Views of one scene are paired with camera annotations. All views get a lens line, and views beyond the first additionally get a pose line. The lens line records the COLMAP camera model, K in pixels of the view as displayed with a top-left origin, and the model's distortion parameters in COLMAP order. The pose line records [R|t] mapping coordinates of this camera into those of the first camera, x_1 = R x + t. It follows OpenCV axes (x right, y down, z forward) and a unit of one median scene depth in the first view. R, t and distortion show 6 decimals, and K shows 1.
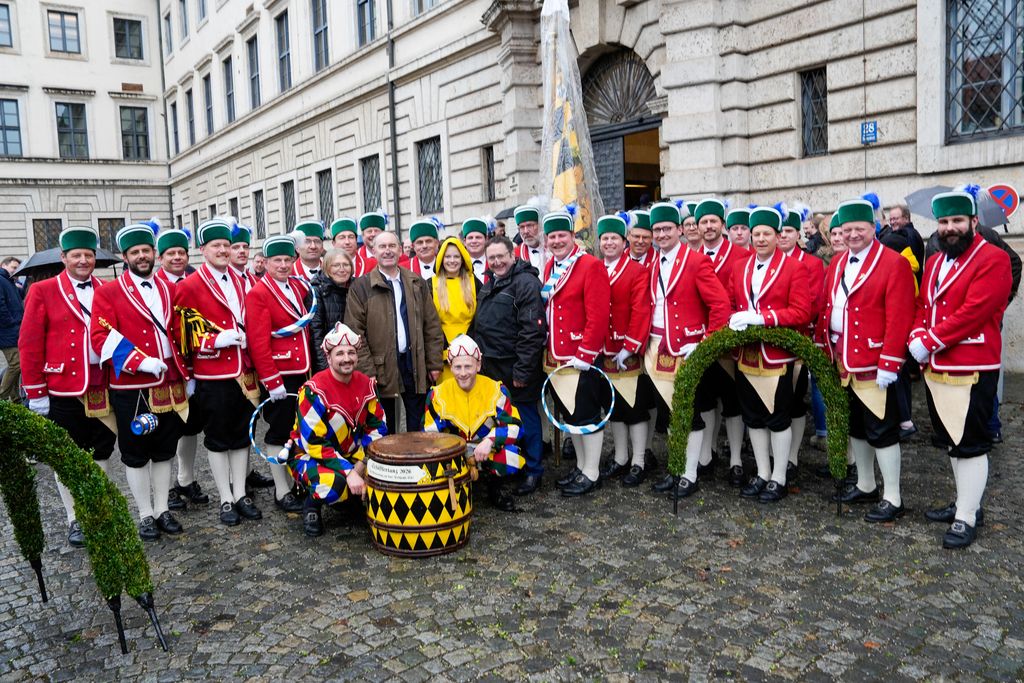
lens RADIAL K [[857.9, 0, 506.9], [0, 857.9, 352.1], [0, 0, 1]] dist [-0.124779, 0.109957]
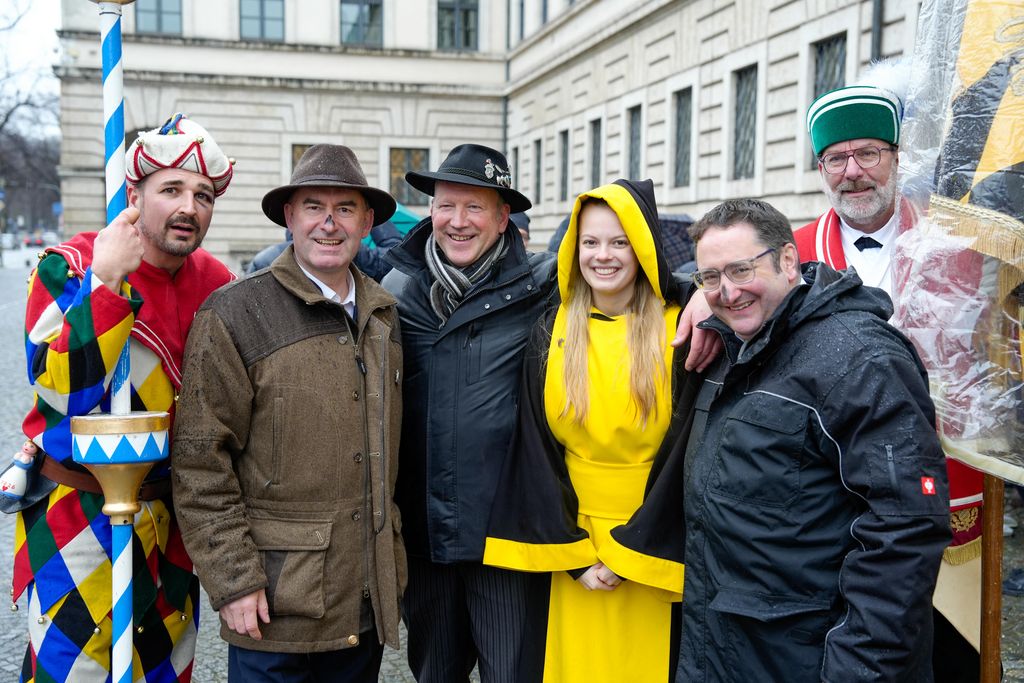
lens RADIAL K [[1357.3, 0, 440.3], [0, 1357.3, 400.8], [0, 0, 1]] dist [0.064439, 0.013619]
pose [[0.883699, 0.111851, -0.454494, 0.043029], [-0.106282, 0.993614, 0.037880, -0.029899], [0.455829, 0.014830, 0.889944, 0.244053]]
